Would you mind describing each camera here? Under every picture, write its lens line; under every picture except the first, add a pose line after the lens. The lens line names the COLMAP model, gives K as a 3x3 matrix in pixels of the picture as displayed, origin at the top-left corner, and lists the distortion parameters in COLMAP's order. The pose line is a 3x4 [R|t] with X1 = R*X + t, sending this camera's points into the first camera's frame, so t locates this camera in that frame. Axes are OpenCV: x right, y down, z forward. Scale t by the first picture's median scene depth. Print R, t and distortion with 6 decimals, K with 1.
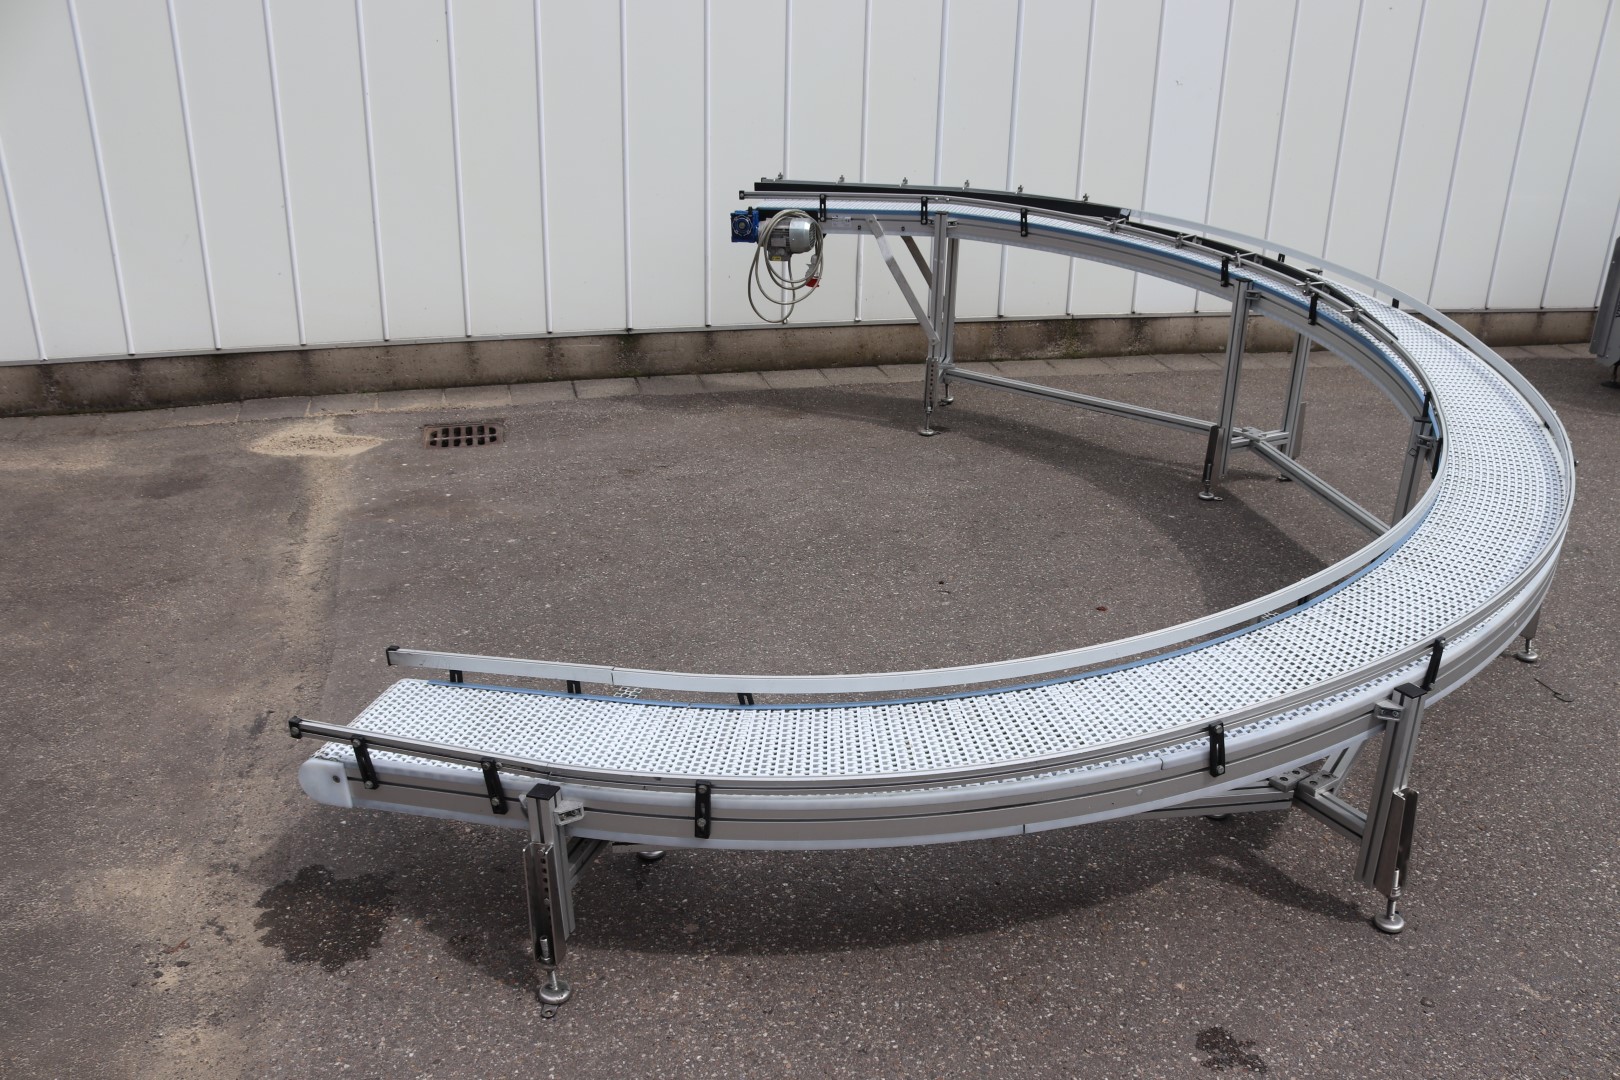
lens RADIAL K [[1381.4, 0, 833.9], [0, 1381.4, 584.3], [0, 0, 1]] dist [-0.179656, 0.161371]
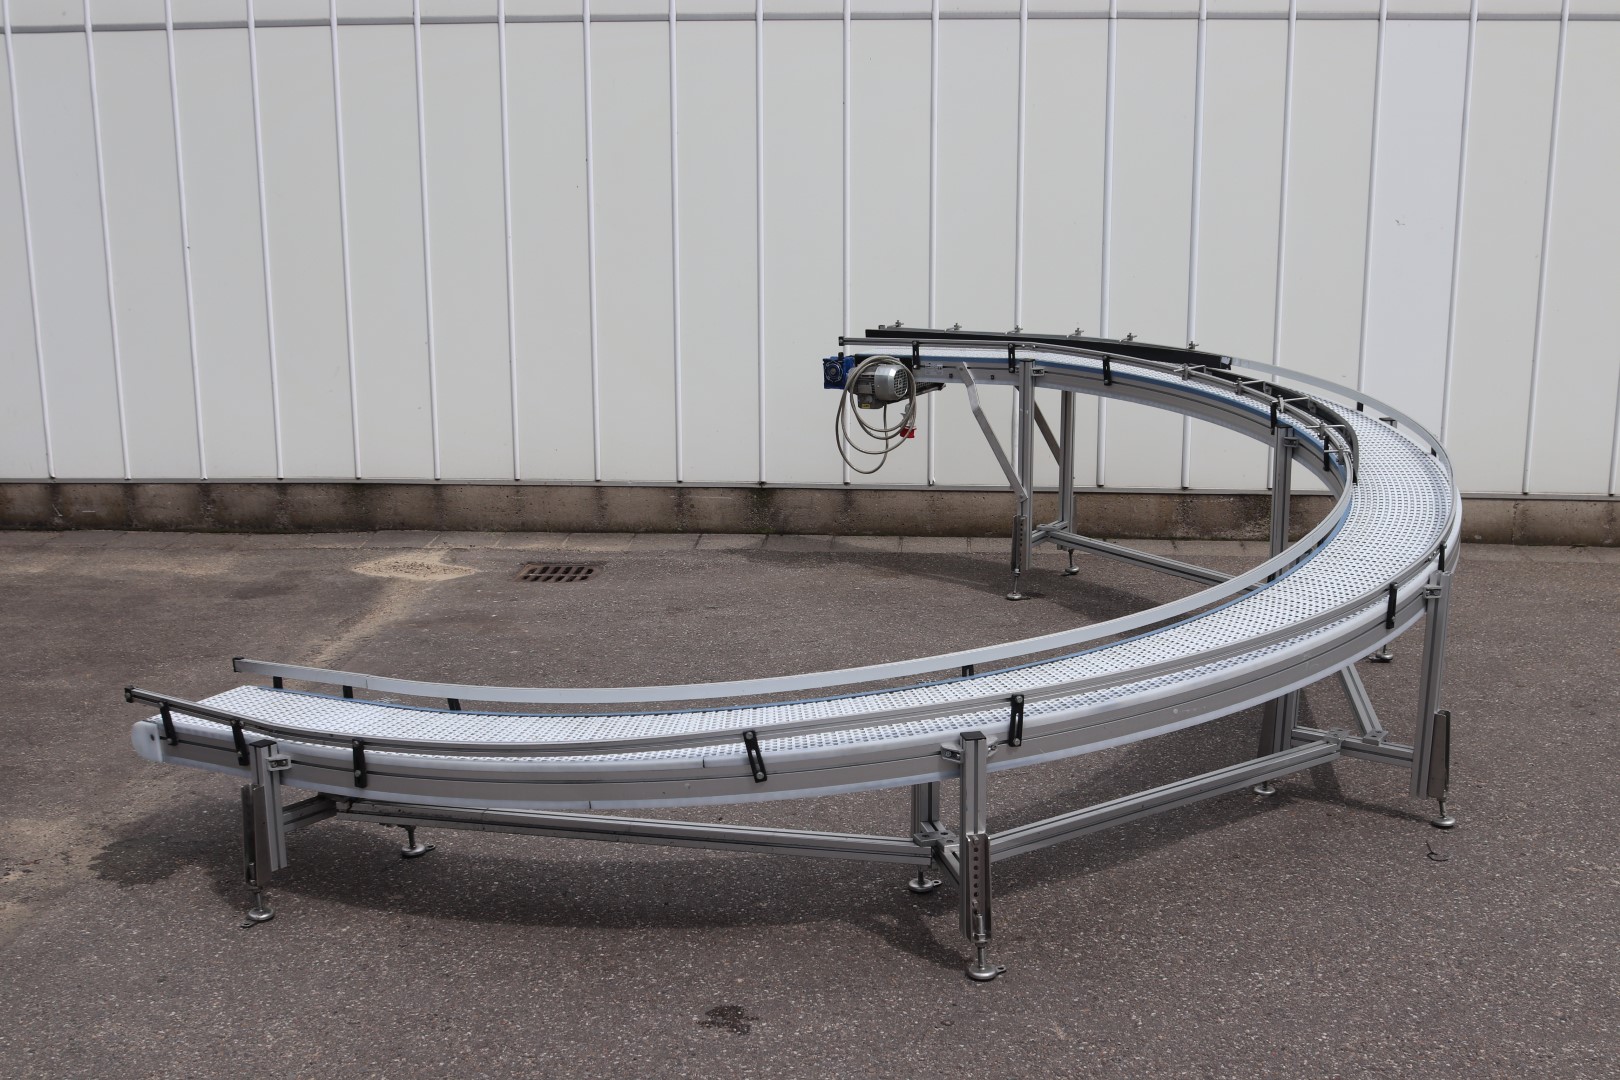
lens RADIAL K [[1871.0, 0, 809.7], [0, 1871.0, 582.8], [0, 0, 1]] dist [-0.096931, 0.049678]
pose [[0.943375, 0.051025, -0.327779, 0.347922], [-0.107620, 0.981731, -0.156914, 0.091526], [0.313784, 0.183305, 0.931632, -0.208166]]
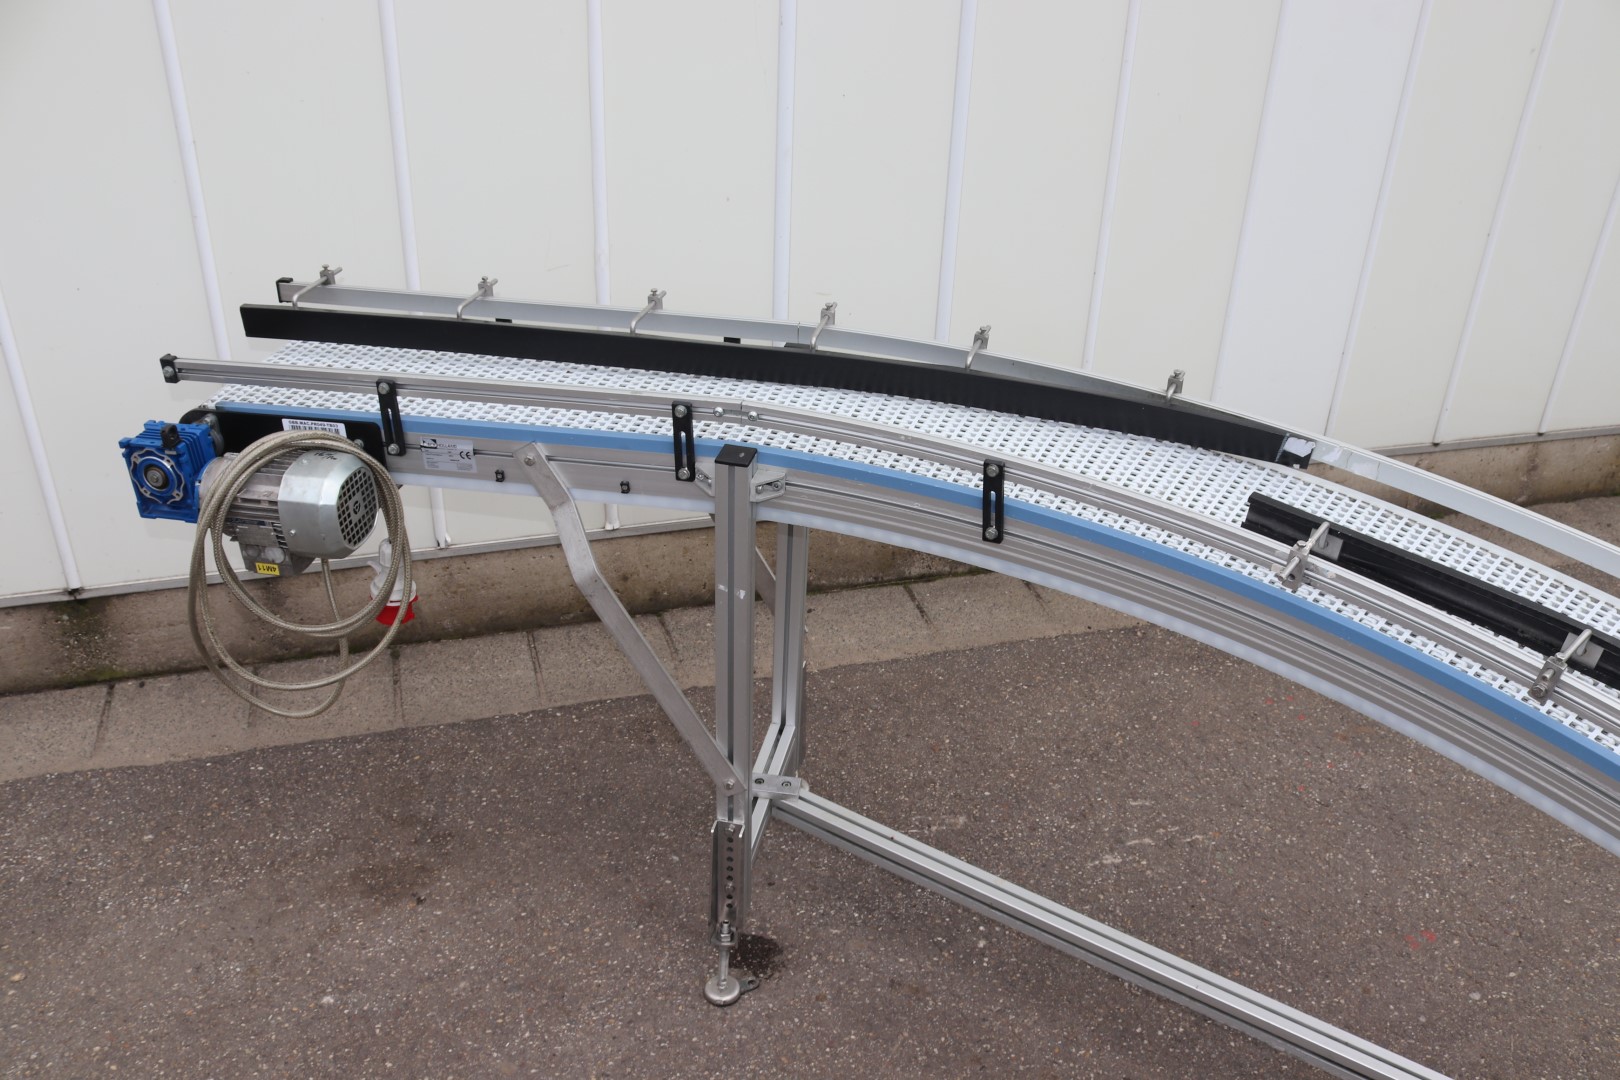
lens RADIAL K [[1381.4, 0, 833.9], [0, 1381.4, 584.3], [0, 0, 1]] dist [-0.179656, 0.161371]
pose [[0.999043, -0.008698, 0.042873, 0.083258], [0.003747, 0.993445, 0.114251, -0.264205], [-0.043585, -0.113981, 0.992526, 0.639712]]
